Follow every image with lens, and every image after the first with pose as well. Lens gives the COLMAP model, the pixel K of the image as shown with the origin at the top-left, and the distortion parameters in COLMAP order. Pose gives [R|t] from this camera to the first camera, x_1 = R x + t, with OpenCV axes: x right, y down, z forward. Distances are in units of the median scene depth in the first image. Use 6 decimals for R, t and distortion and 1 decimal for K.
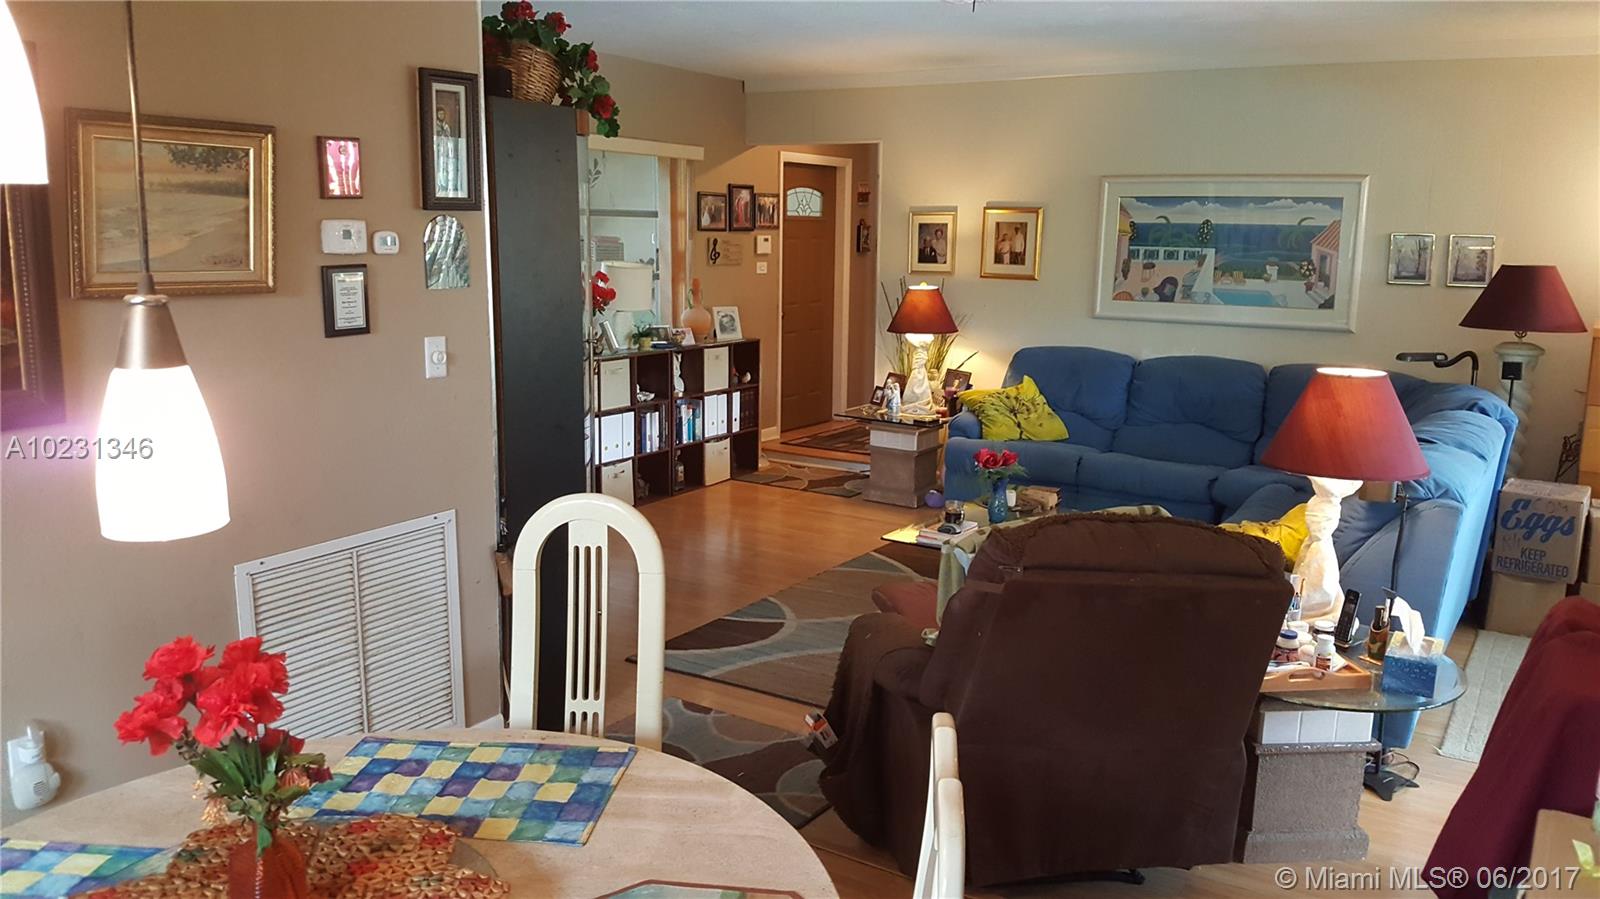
lens RADIAL K [[1185.3, 0, 806.9], [0, 1185.3, 423.7], [0, 0, 1]] dist [0.147844, -0.351859]
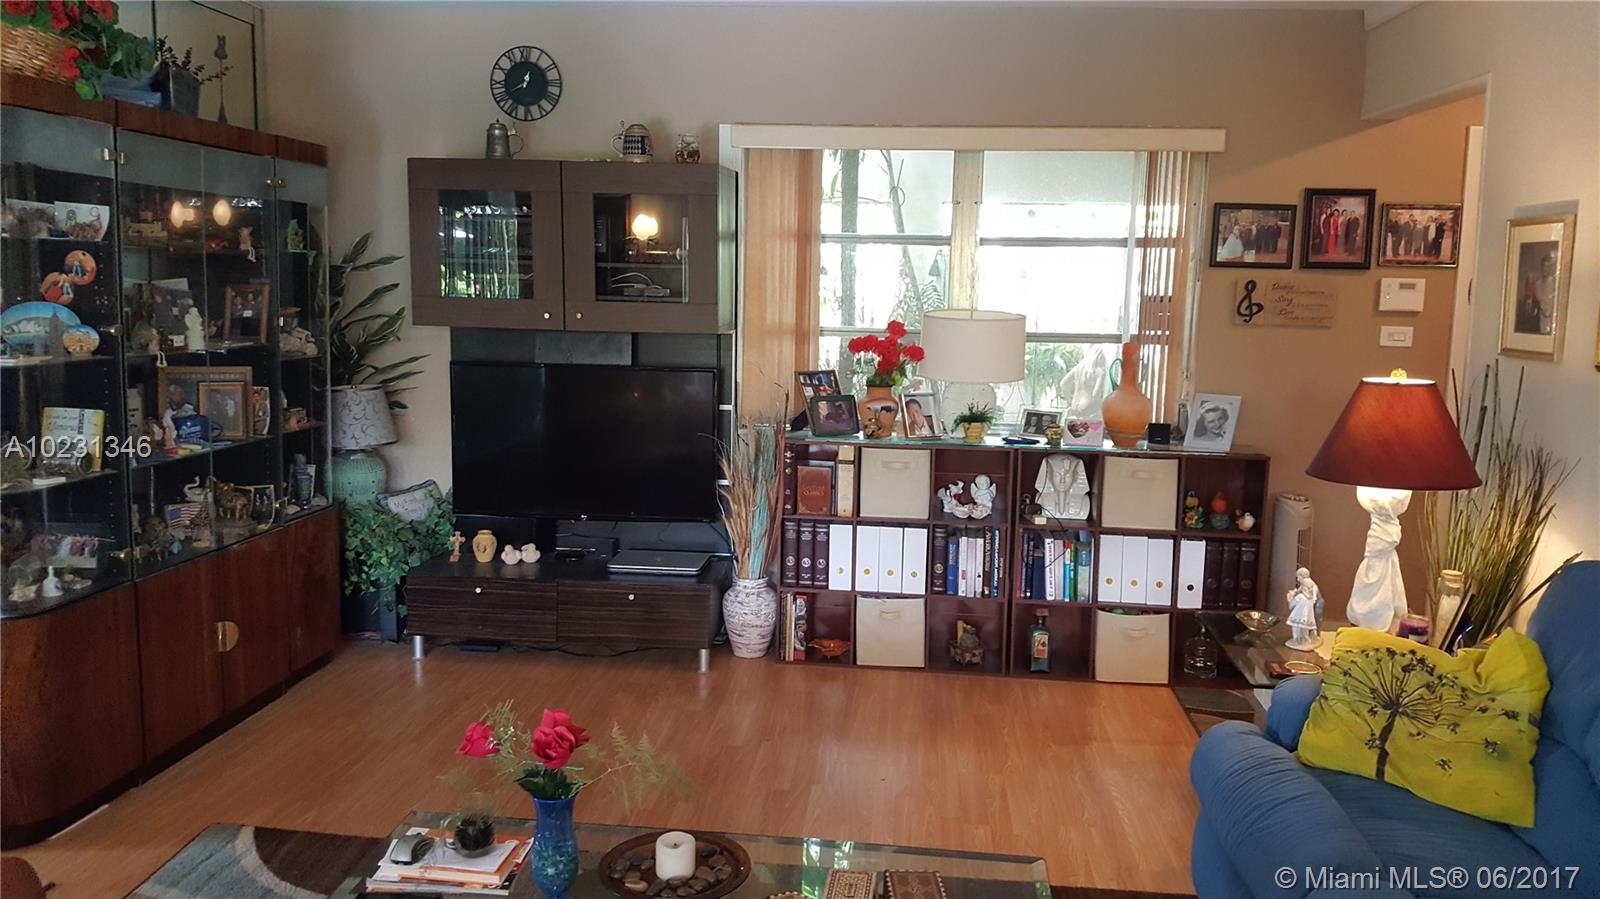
lens RADIAL K [[1185.3, 0, 806.9], [0, 1185.3, 423.7], [0, 0, 1]] dist [0.147844, -0.351859]
pose [[0.441416, 0.104573, -0.891188, 0.422089], [-0.164492, 0.985785, 0.034199, -0.081282], [0.882096, 0.131497, 0.452343, 0.634628]]
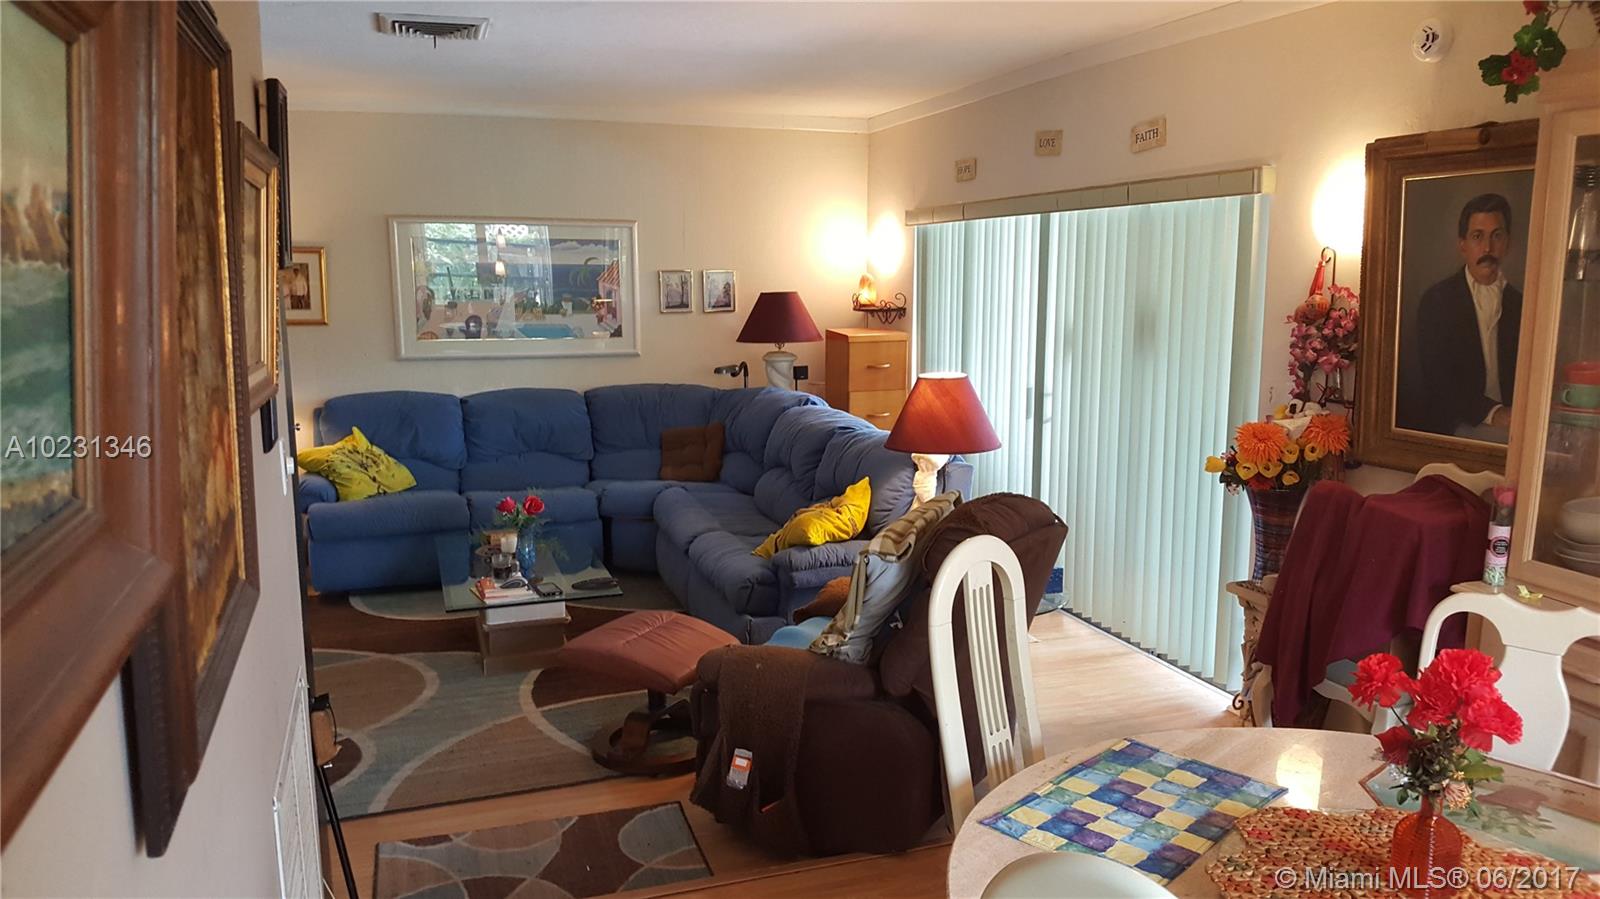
lens RADIAL K [[1185.3, 0, 806.9], [0, 1185.3, 423.7], [0, 0, 1]] dist [0.147844, -0.351859]
pose [[0.625854, -0.118711, 0.770853, -0.322746], [0.140546, 0.989335, 0.038248, -0.029521], [-0.767173, 0.084402, 0.635864, 0.134868]]
